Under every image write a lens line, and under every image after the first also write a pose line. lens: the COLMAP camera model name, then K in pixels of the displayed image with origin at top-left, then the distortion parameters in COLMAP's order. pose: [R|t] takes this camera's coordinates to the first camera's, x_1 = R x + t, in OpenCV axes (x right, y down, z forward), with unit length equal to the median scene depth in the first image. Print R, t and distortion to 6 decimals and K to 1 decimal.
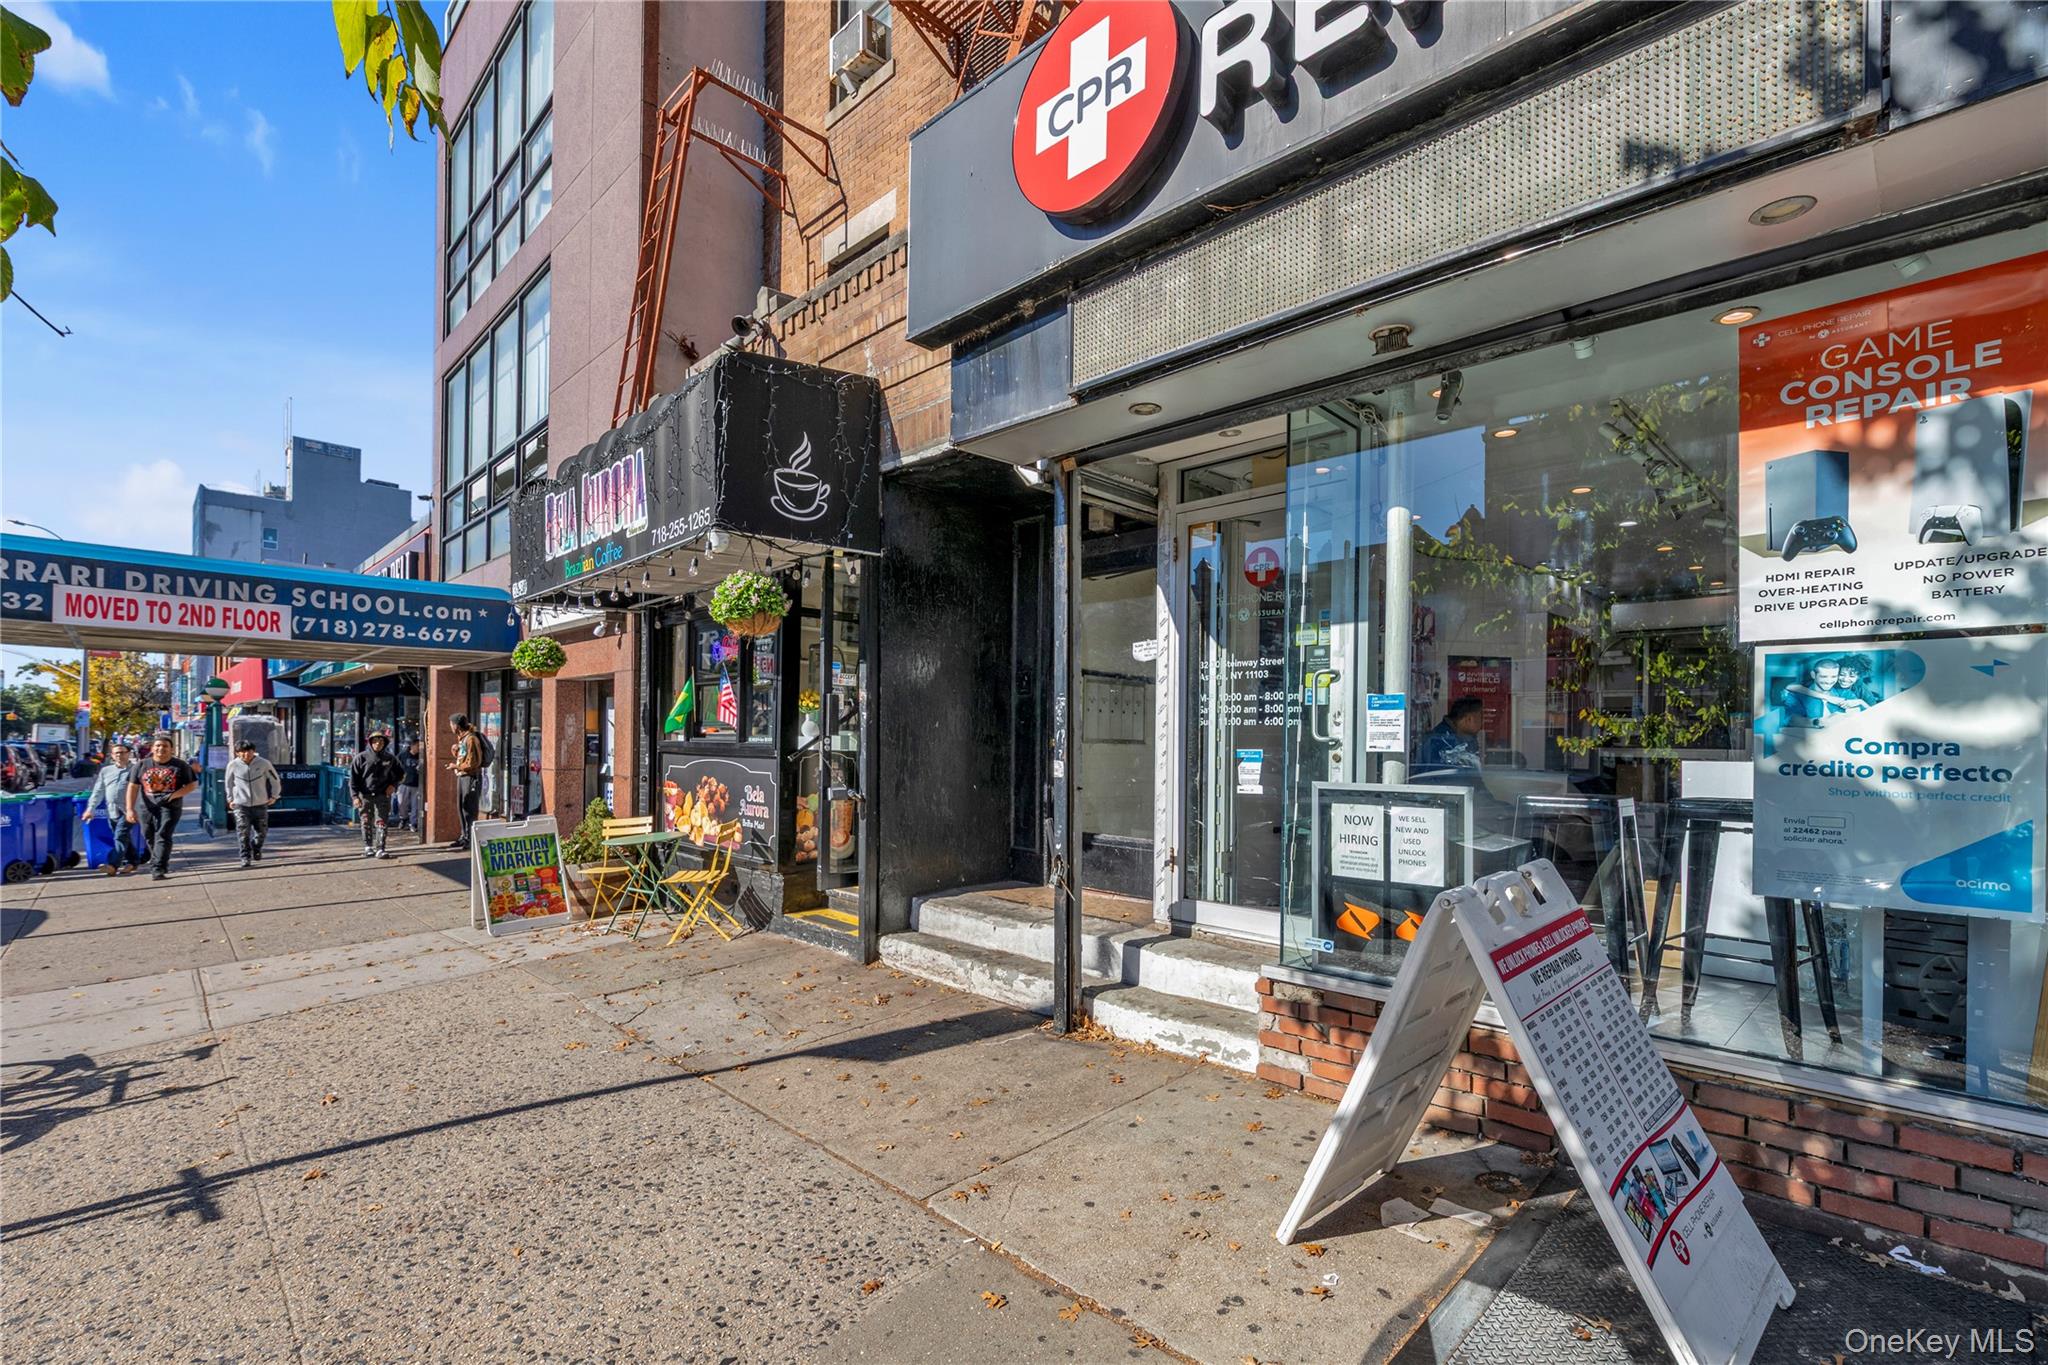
lens RADIAL K [[900.9, 0, 1021.7], [0, 900.9, 736.5], [0, 0, 1]] dist [-0.000749, -0.000032]
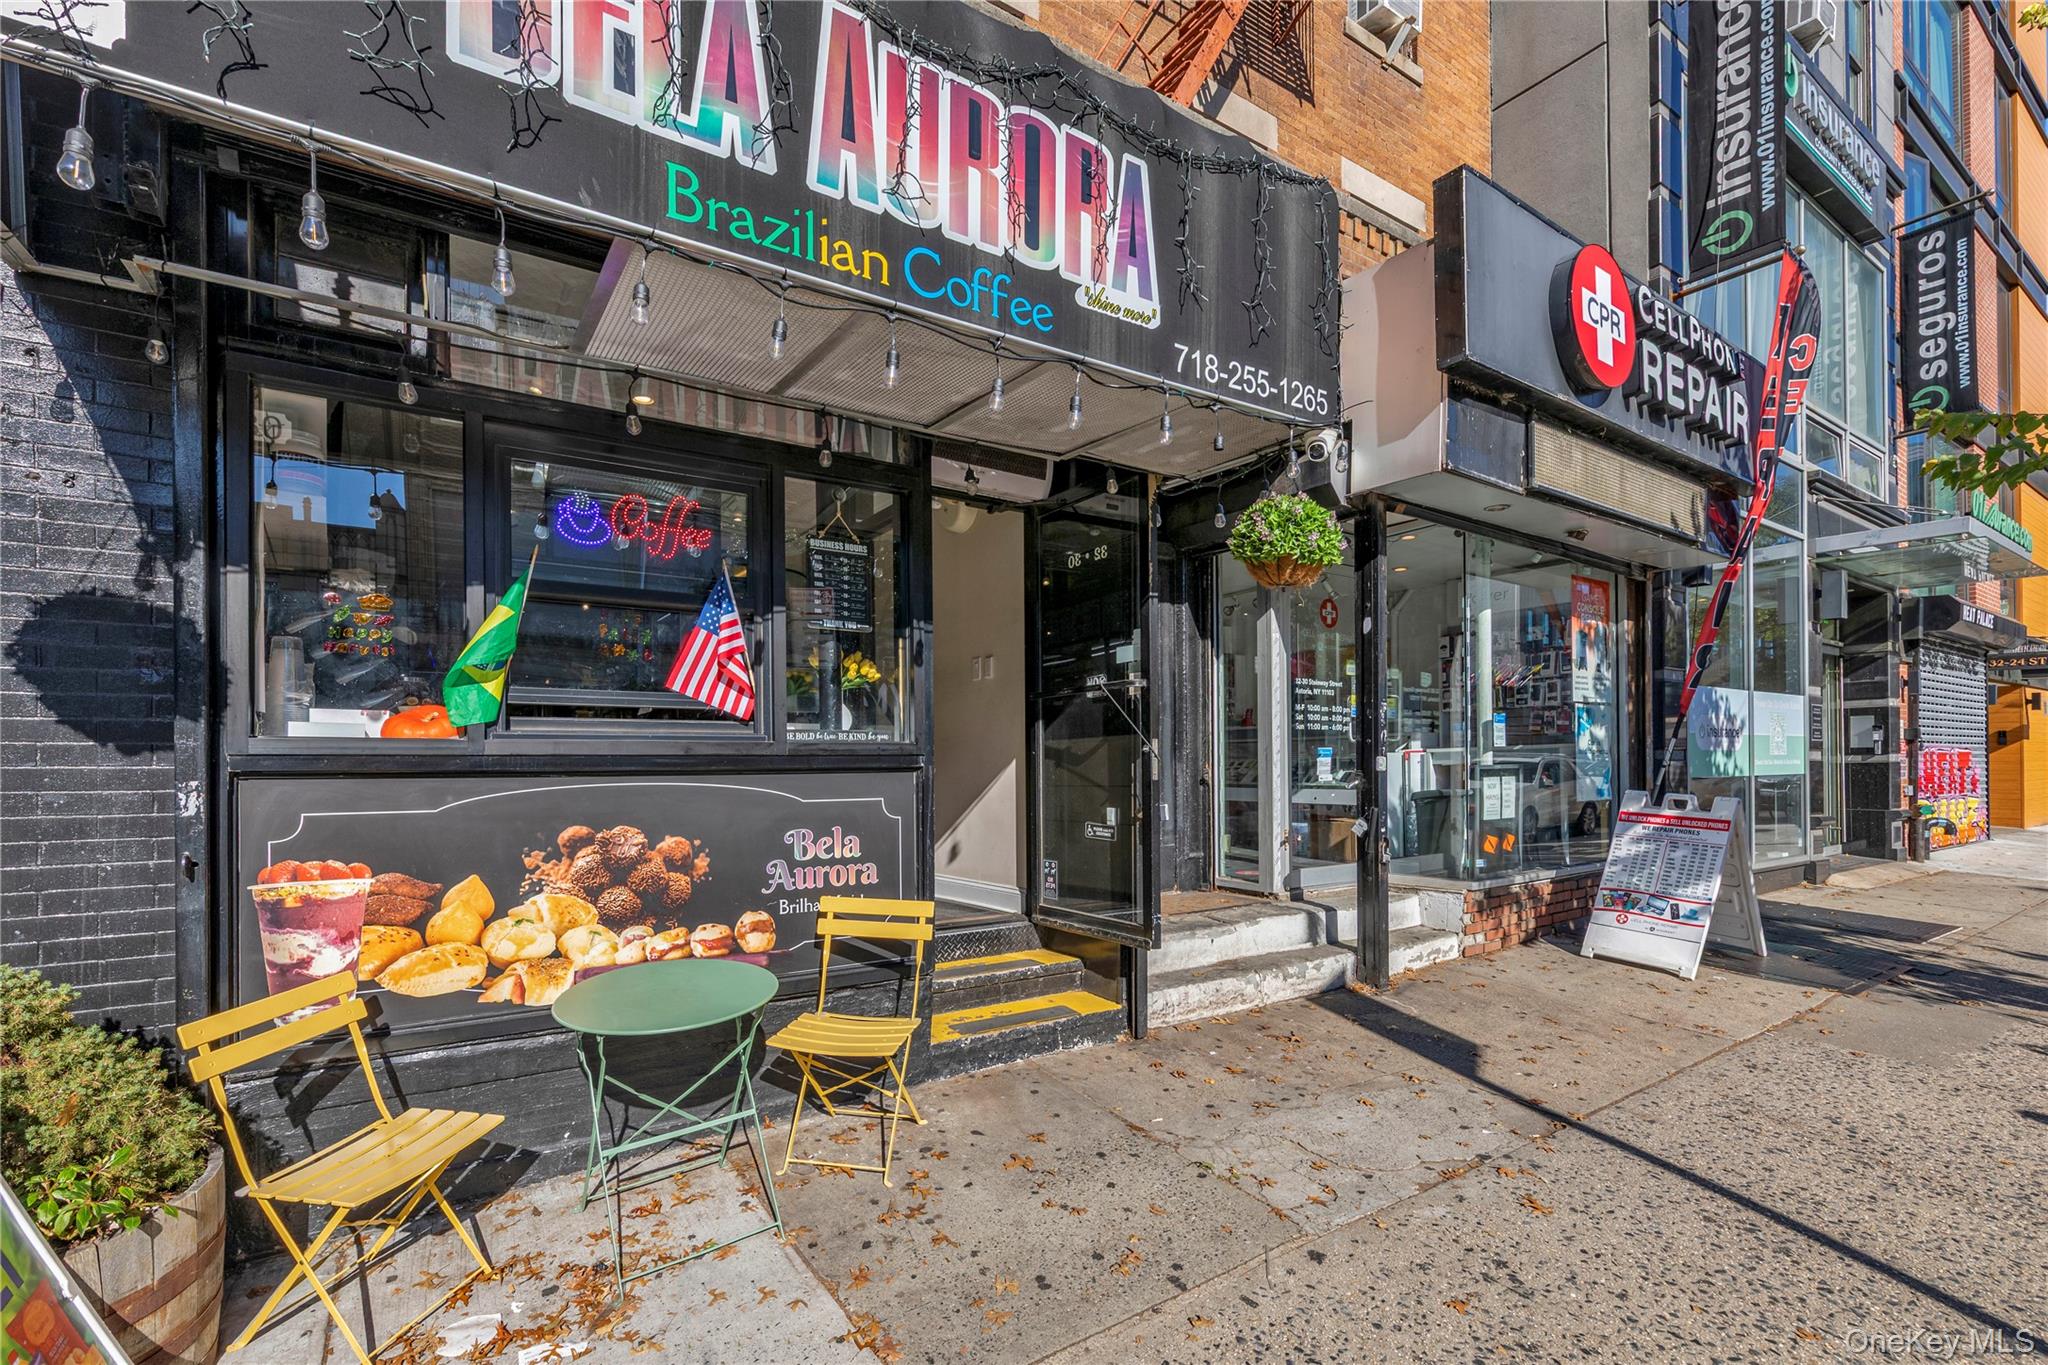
lens RADIAL K [[892.3, 0, 1020.2], [0, 892.3, 753.9], [0, 0, 1]] dist [0.002279, 0.000389]
pose [[0.201781, -0.004882, 0.979419, -1.156781], [0.001728, 0.999988, 0.004629, 0.016956], [-0.979429, 0.000759, 0.201787, 1.195053]]
